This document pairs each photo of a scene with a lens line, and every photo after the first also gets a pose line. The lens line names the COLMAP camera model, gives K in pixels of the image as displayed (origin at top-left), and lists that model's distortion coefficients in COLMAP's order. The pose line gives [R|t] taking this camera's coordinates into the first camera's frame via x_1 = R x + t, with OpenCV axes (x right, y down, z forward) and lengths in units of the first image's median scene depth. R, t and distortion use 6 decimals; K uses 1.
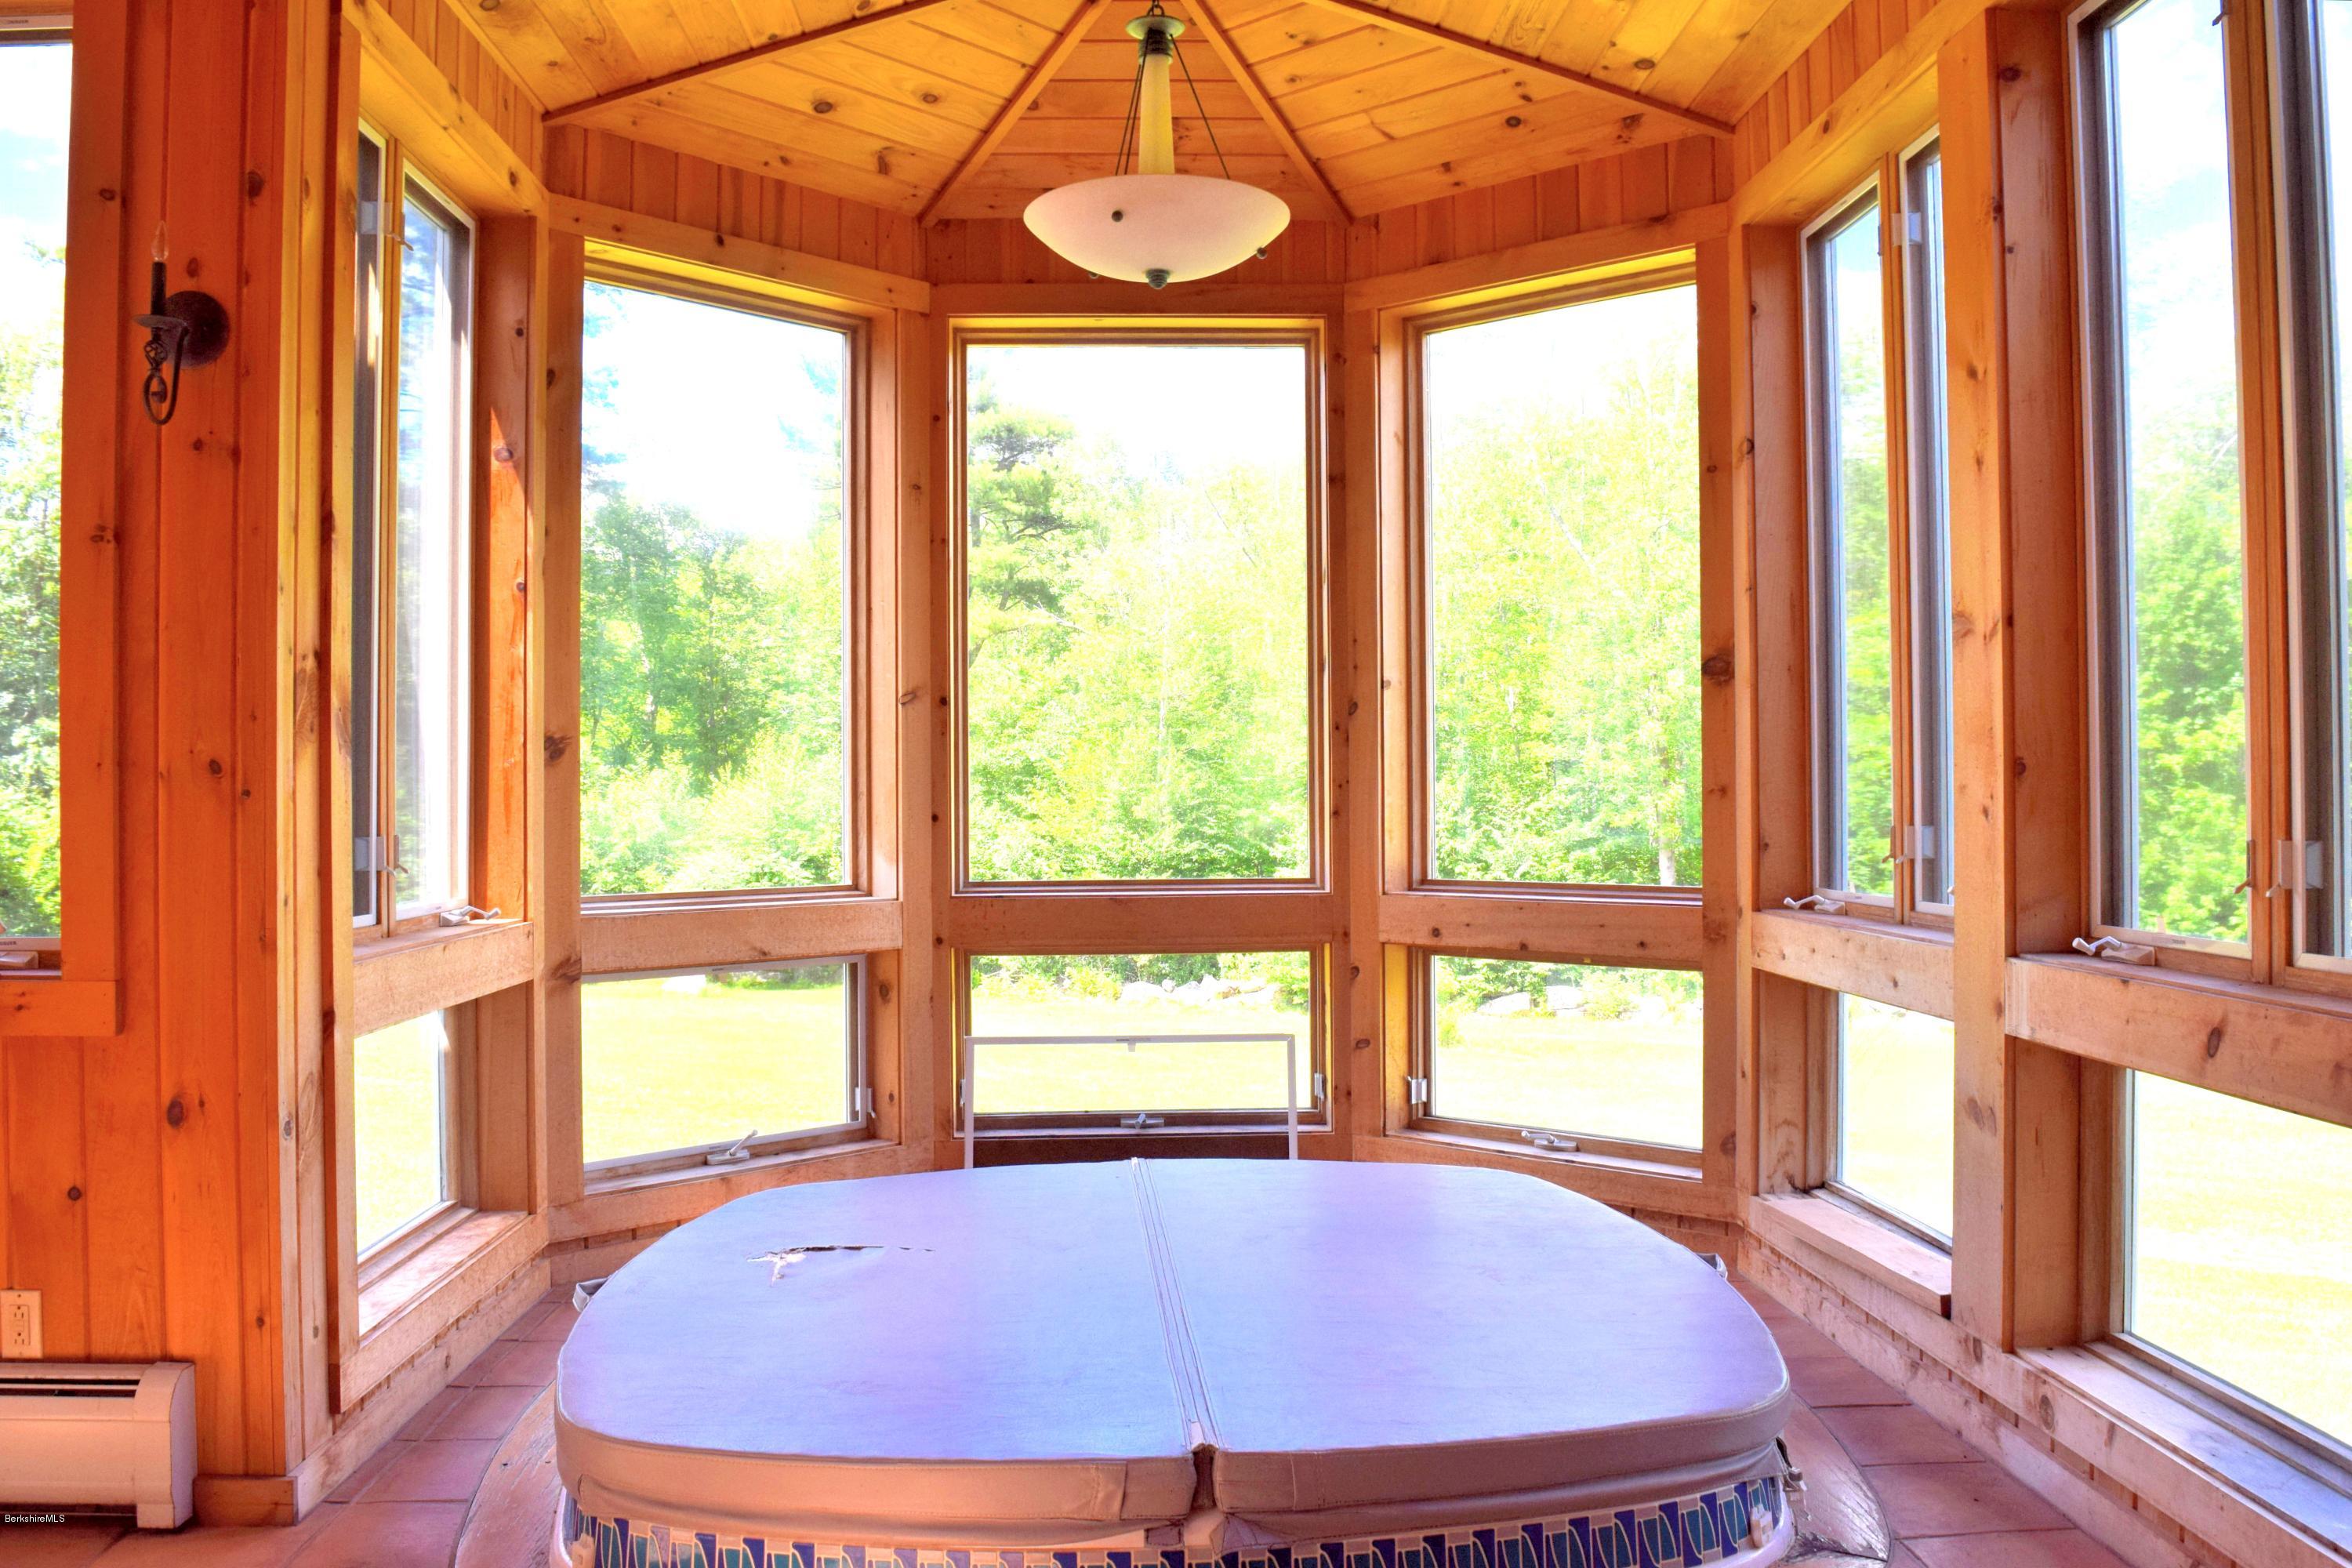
lens RADIAL K [[1858.3, 0, 1180.9], [0, 1858.3, 780.8], [0, 0, 1]] dist [-0.096143, 0.022174]
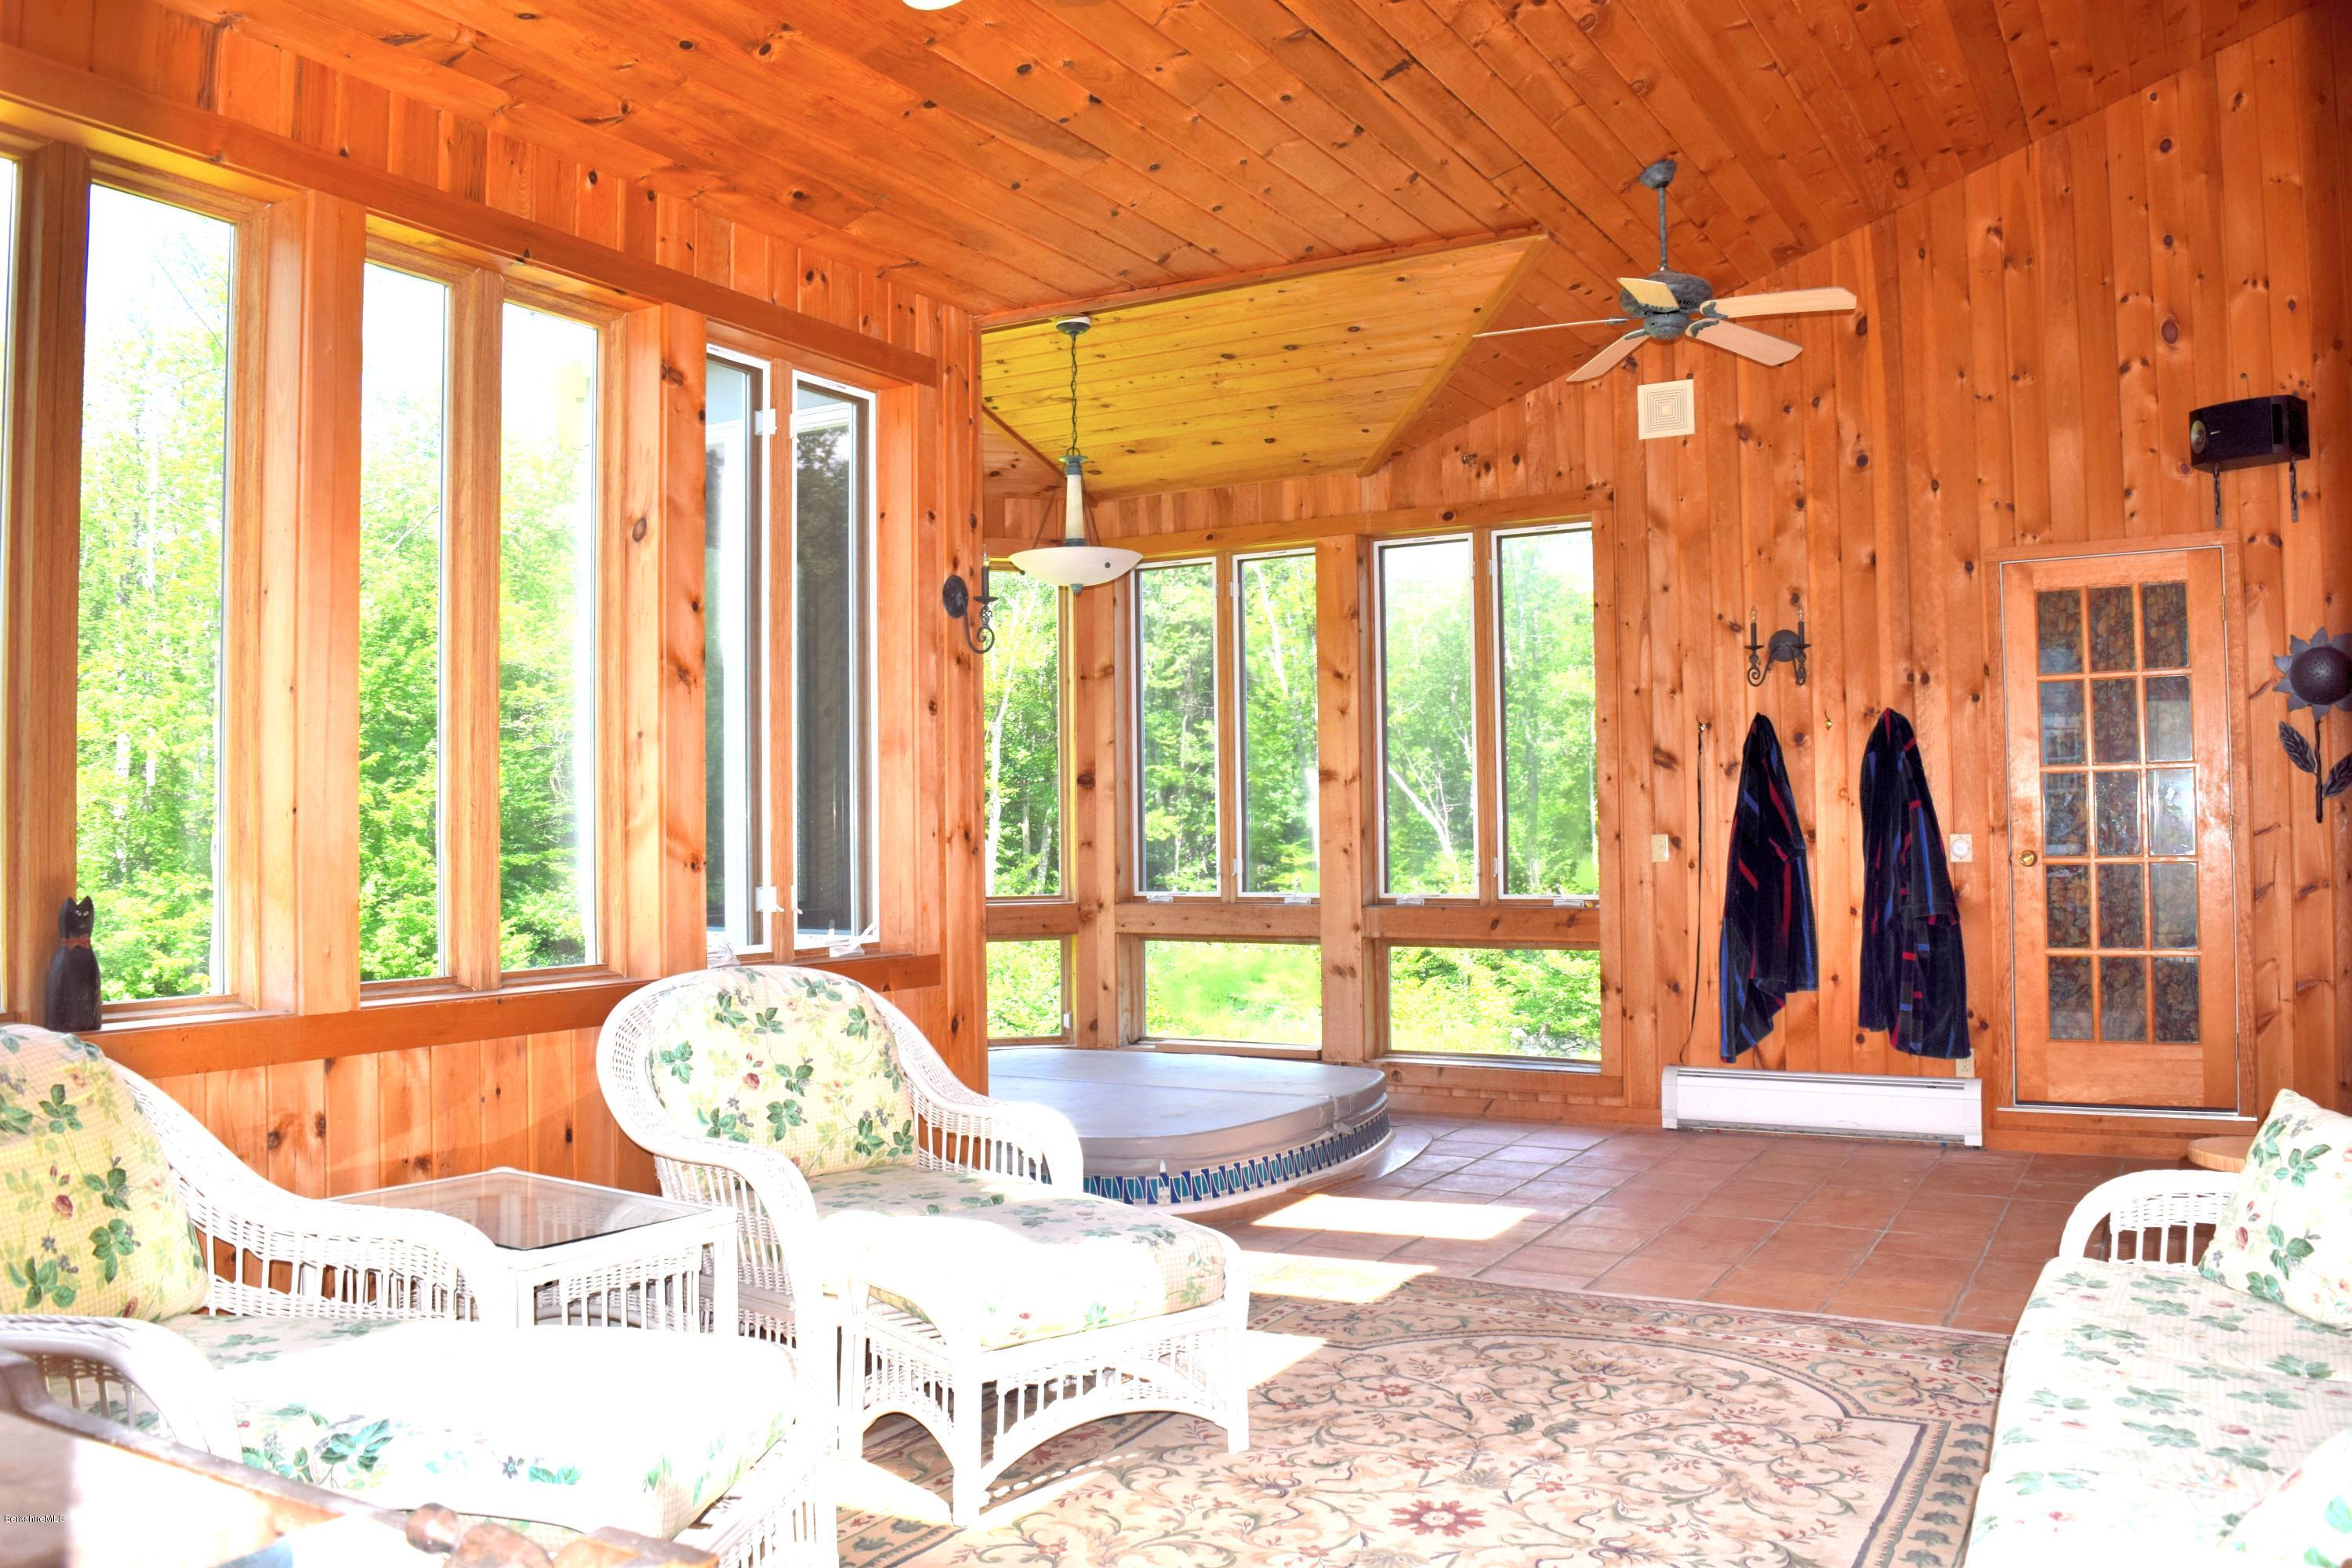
lens RADIAL K [[1858.3, 0, 1156.2], [0, 1858.3, 778.6], [0, 0, 1]] dist [-0.096143, 0.022174]
pose [[0.540220, 0.020155, 0.841282, -1.368396], [0.005018, 0.999618, -0.027170, -0.011806], [-0.841509, 0.018899, 0.539913, -0.134253]]
